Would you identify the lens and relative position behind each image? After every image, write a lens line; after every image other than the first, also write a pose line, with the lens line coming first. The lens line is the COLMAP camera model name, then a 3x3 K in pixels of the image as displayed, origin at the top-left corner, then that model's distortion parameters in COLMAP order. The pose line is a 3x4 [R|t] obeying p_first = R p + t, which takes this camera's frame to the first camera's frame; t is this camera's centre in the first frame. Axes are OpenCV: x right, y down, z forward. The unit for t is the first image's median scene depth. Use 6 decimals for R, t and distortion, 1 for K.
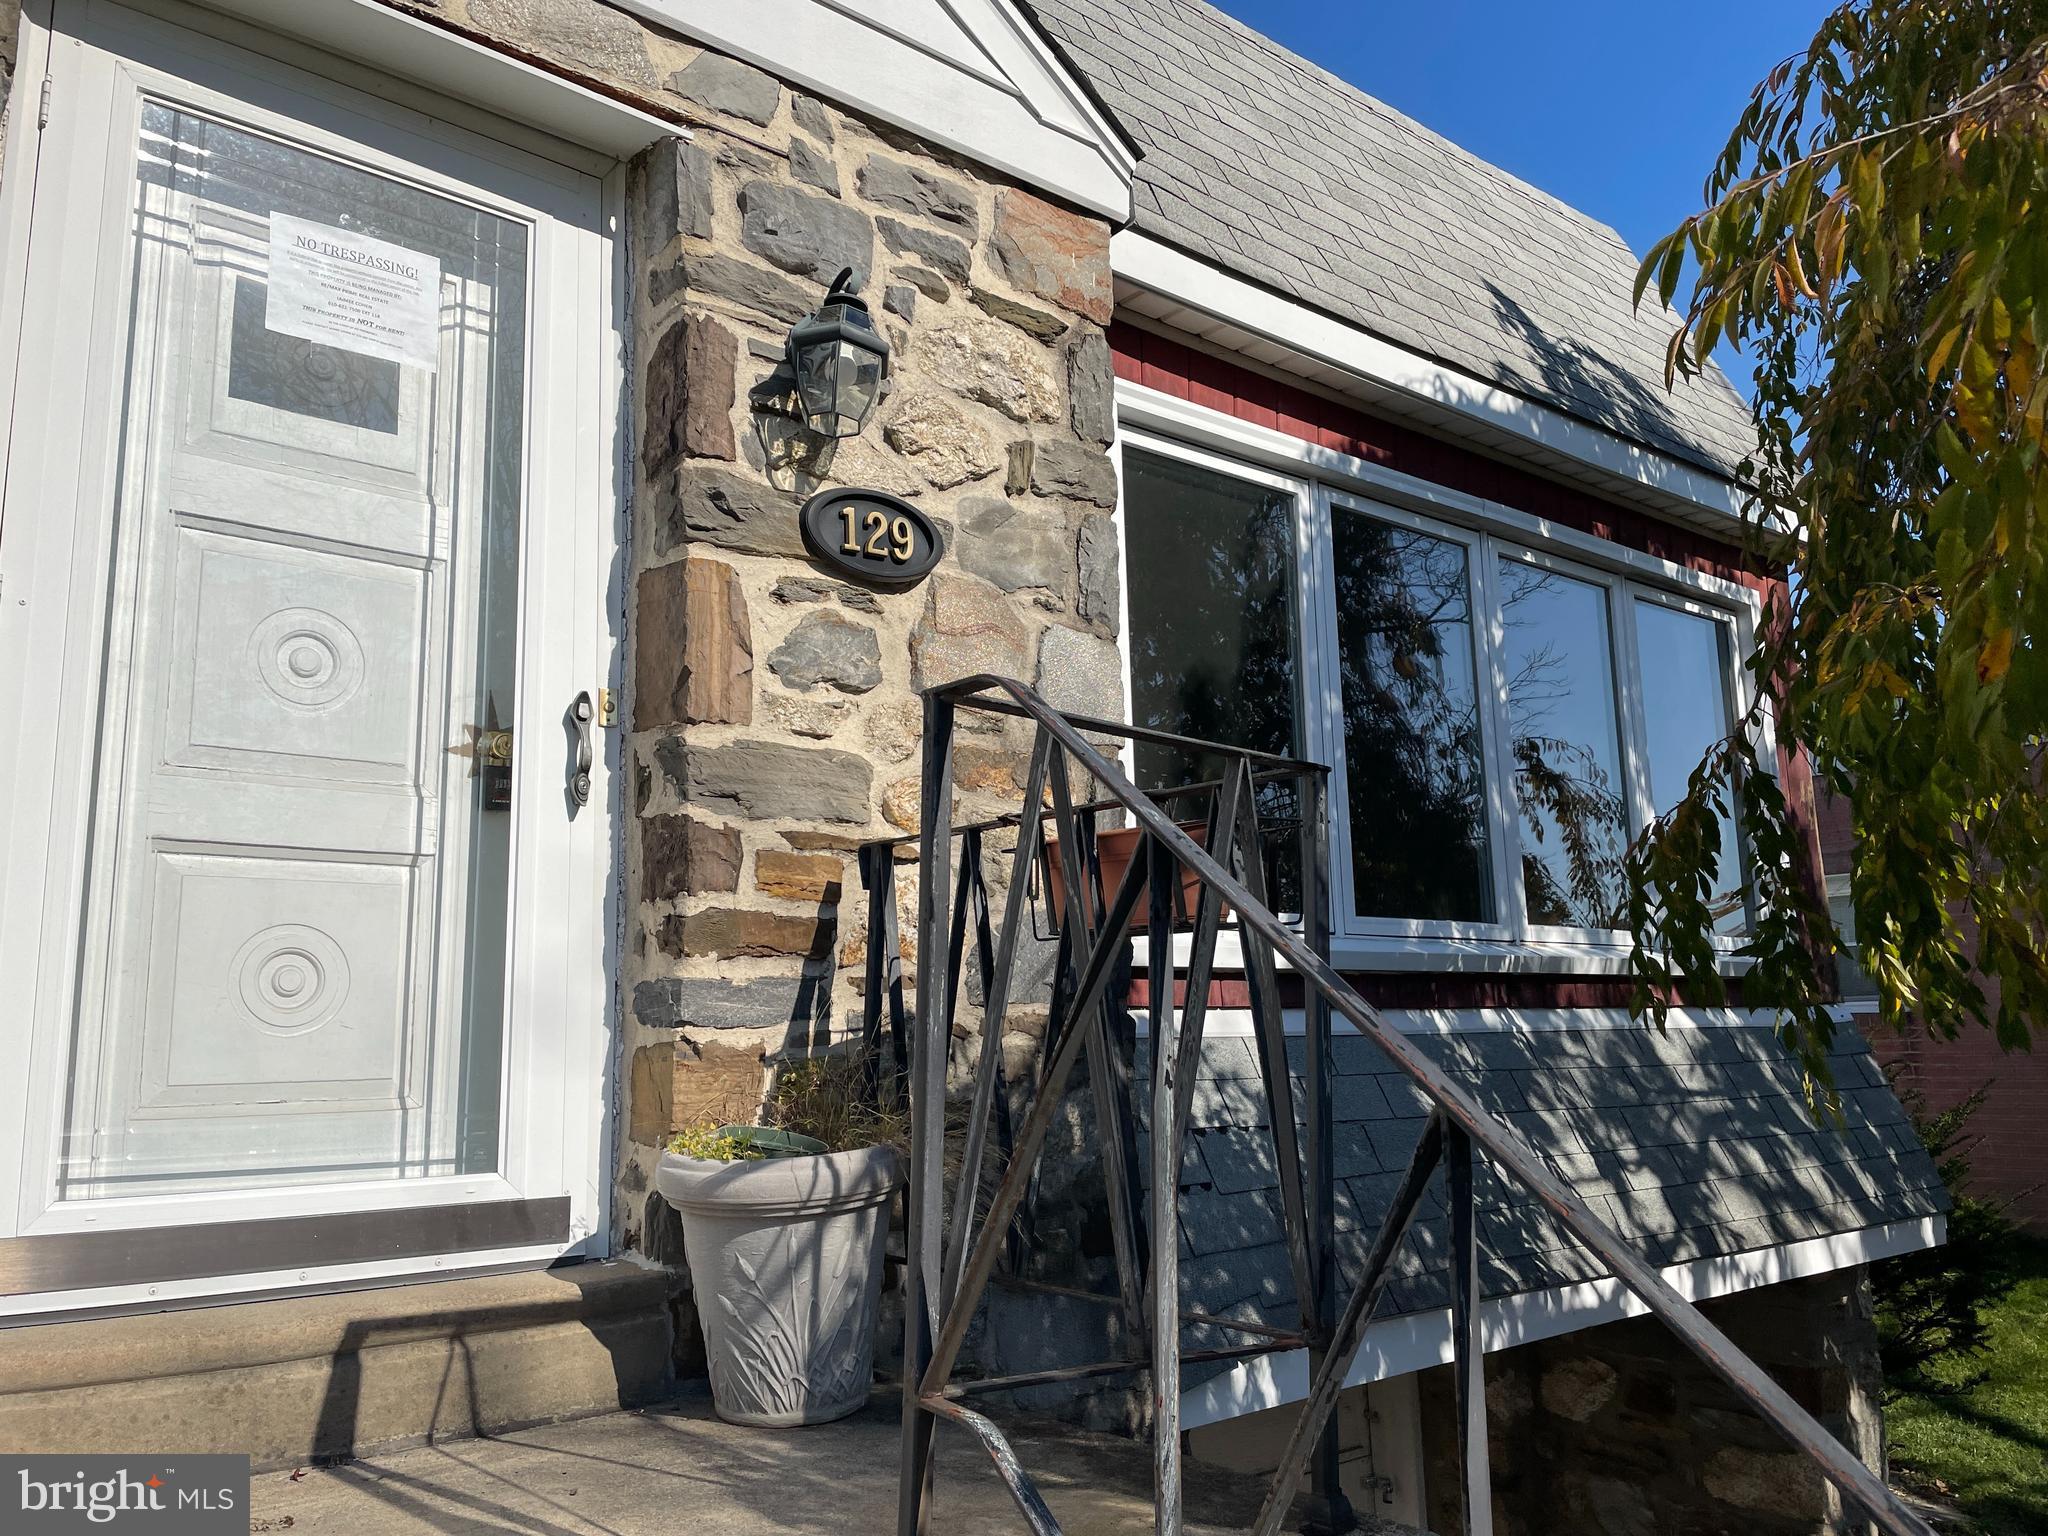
lens RADIAL K [[1522.7, 0, 1024.0], [0, 1522.7, 768.0], [0, 0, 1]] dist [0.008467, 0.000902]
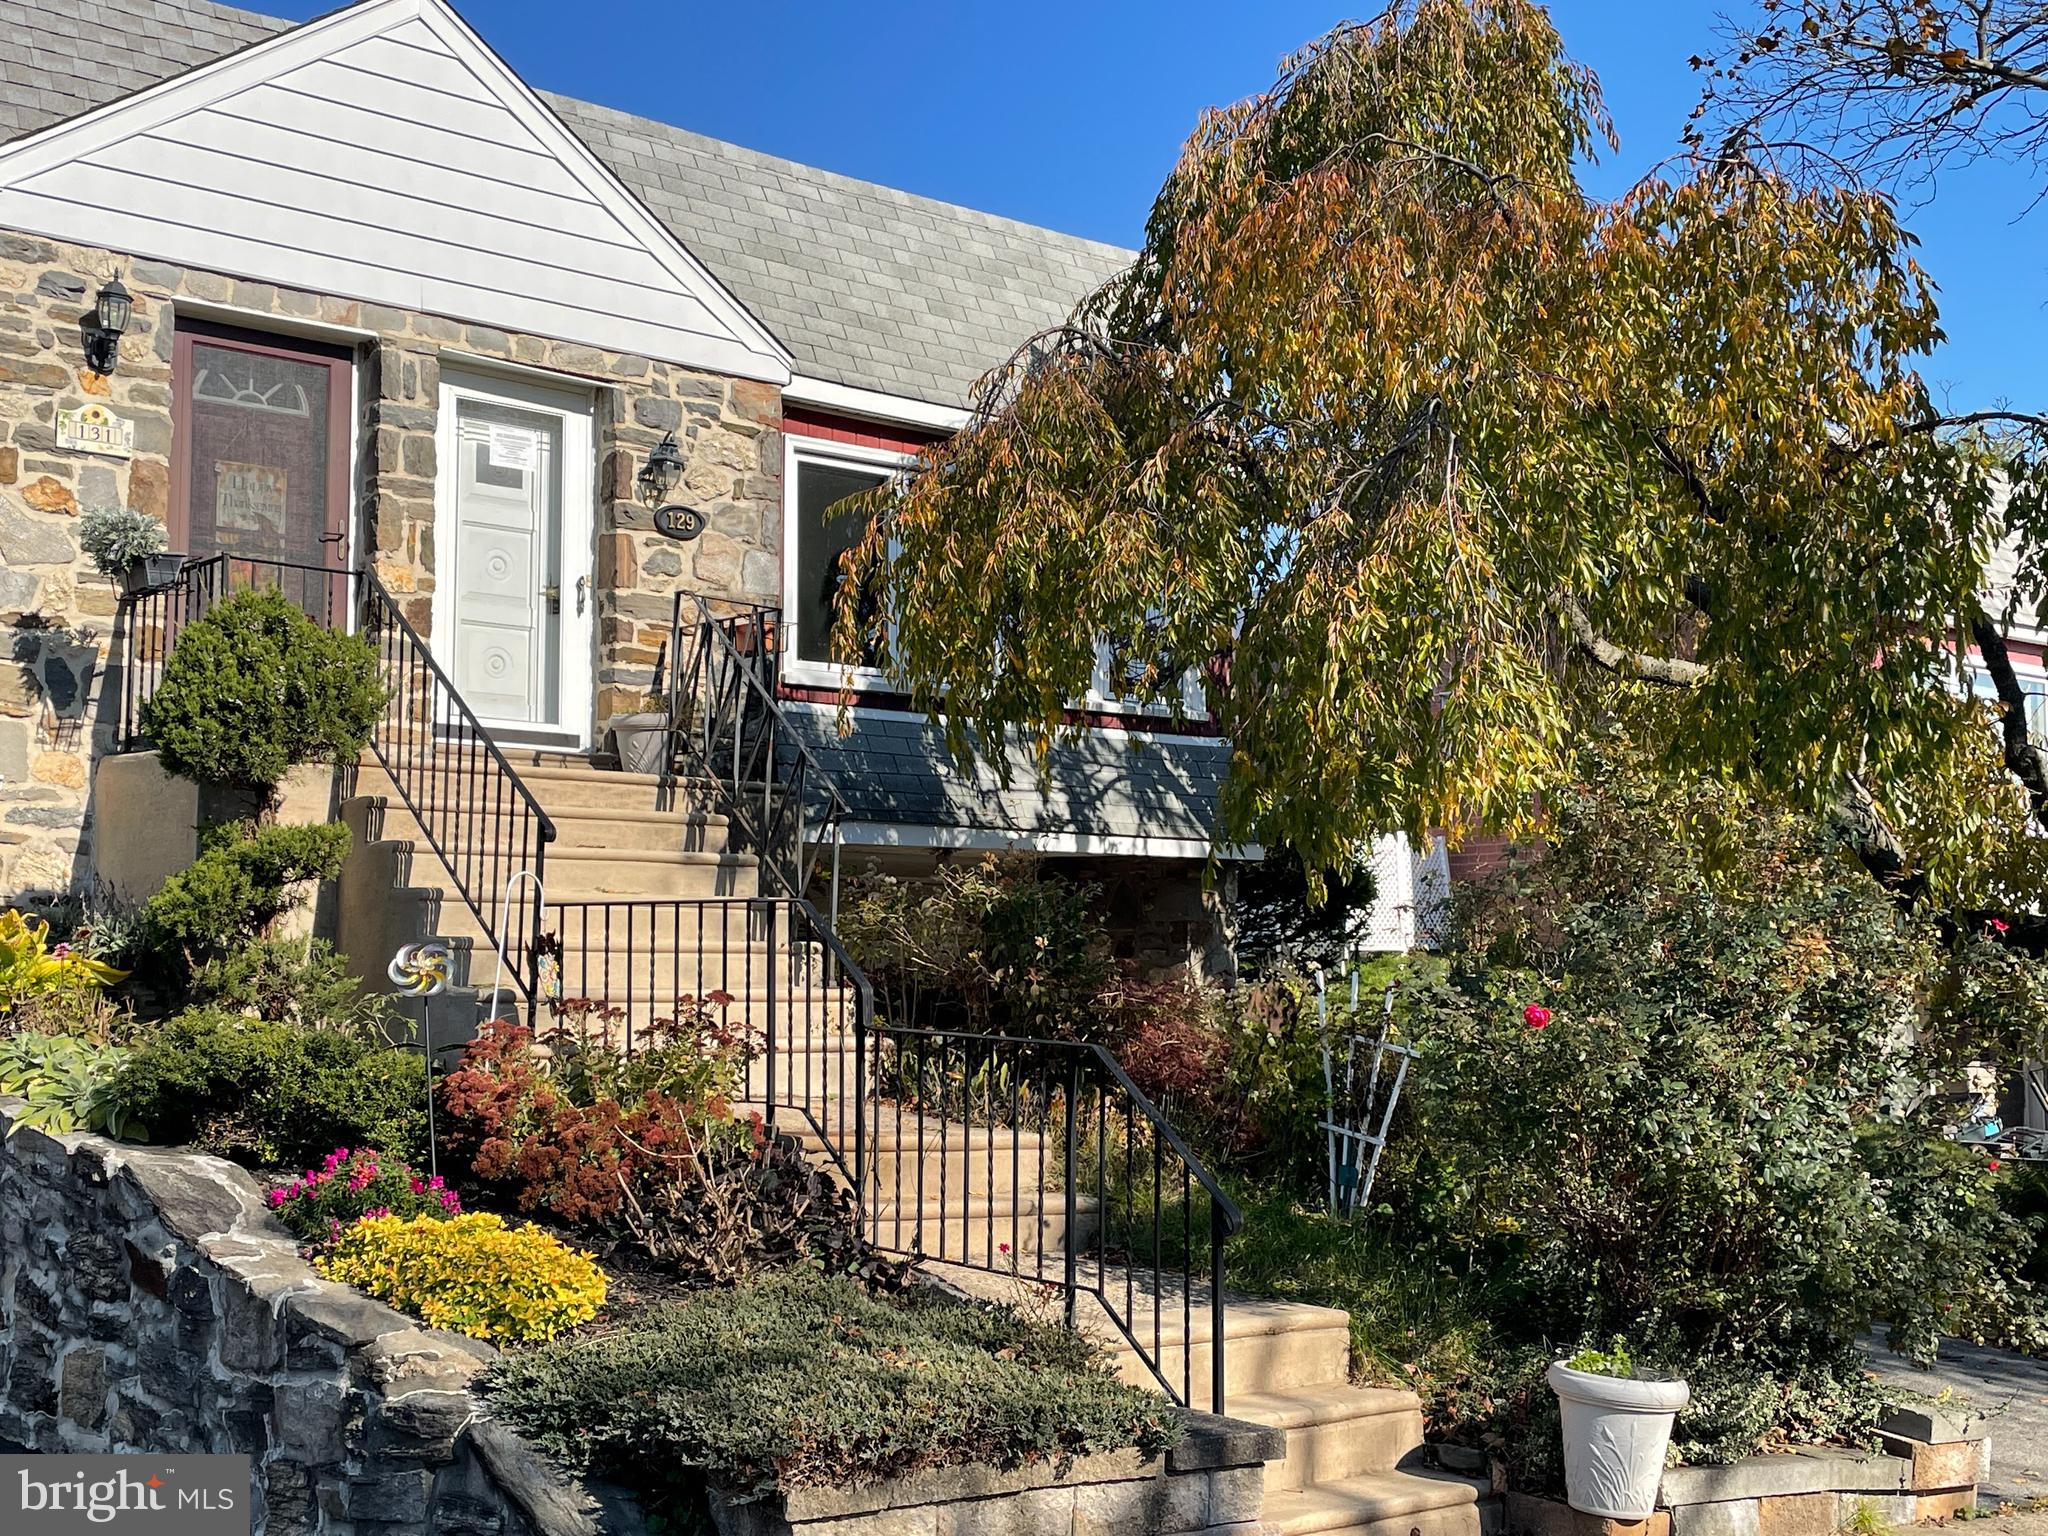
lens RADIAL K [[2293.7, 0, 1024.0], [0, 2293.7, 768.0], [0, 0, 1]] dist [-0.000554, -0.001798]
pose [[0.999360, 0.026832, -0.023673, 0.690637], [-0.024029, 0.993456, 0.111657, -0.194833], [0.026514, -0.111017, 0.993465, -3.466878]]
